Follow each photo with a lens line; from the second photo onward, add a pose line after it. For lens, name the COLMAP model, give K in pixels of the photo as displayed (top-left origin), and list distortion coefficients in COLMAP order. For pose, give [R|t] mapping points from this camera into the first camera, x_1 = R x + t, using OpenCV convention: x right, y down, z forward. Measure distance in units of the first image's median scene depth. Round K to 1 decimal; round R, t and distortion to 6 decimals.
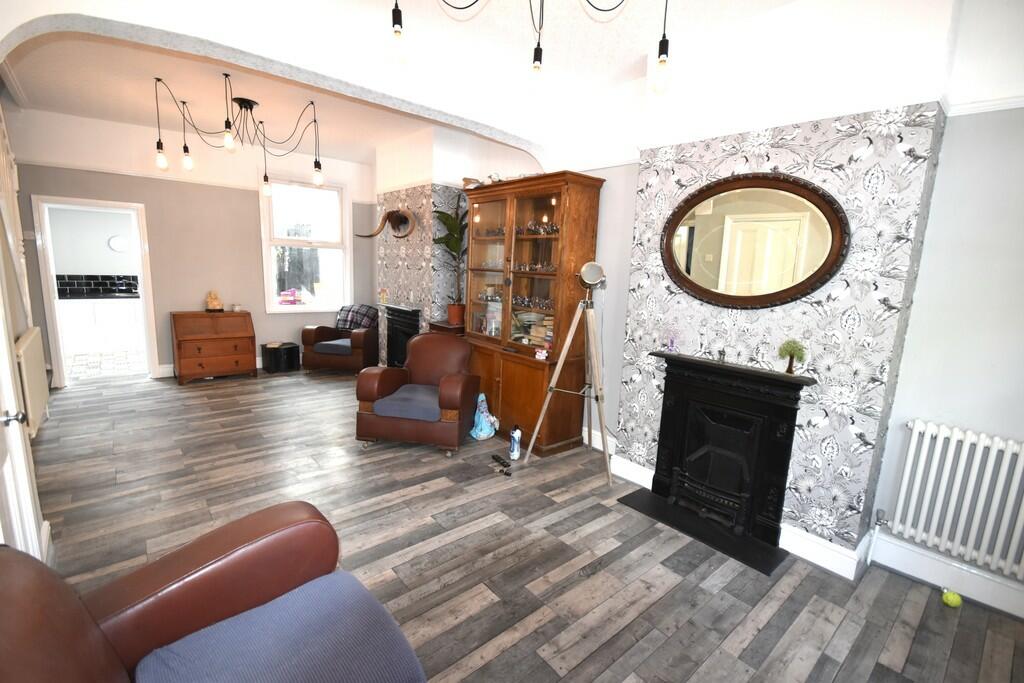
lens RADIAL K [[456.5, 0, 512.3], [0, 456.5, 343.4], [0, 0, 1]] dist [0.000575, -0.000010]
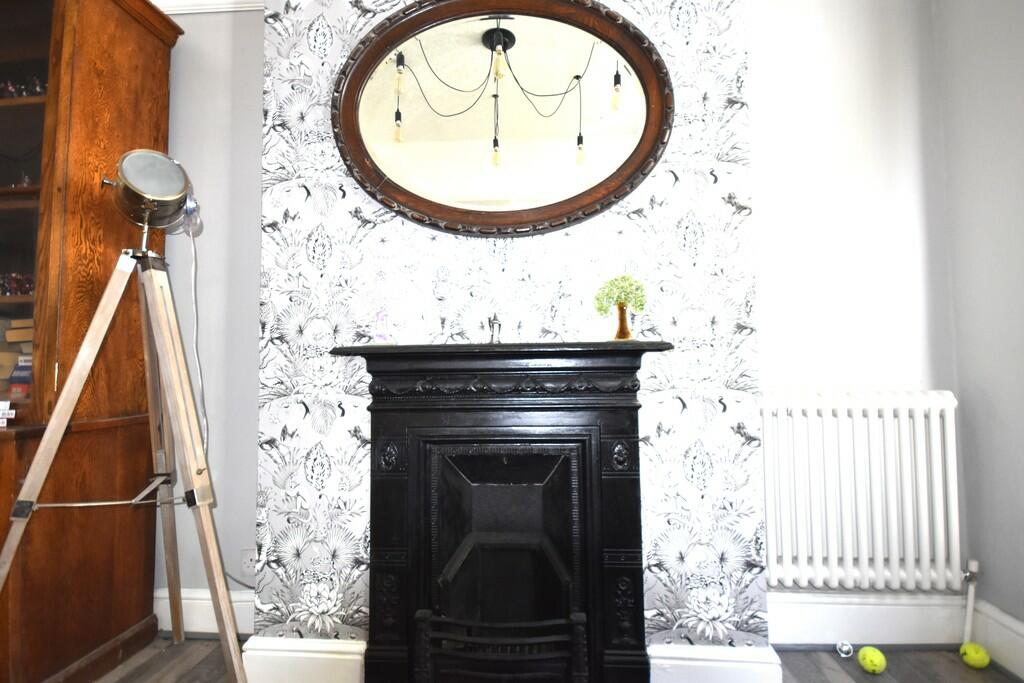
lens RADIAL K [[474.9, 0, 514.4], [0, 474.9, 340.2], [0, 0, 1]] dist [0.001797, -0.001383]
pose [[0.700402, -0.012407, 0.713641, 0.100553], [0.160742, 0.976905, -0.140777, 0.096166], [-0.695413, 0.213312, 0.686221, 0.553475]]
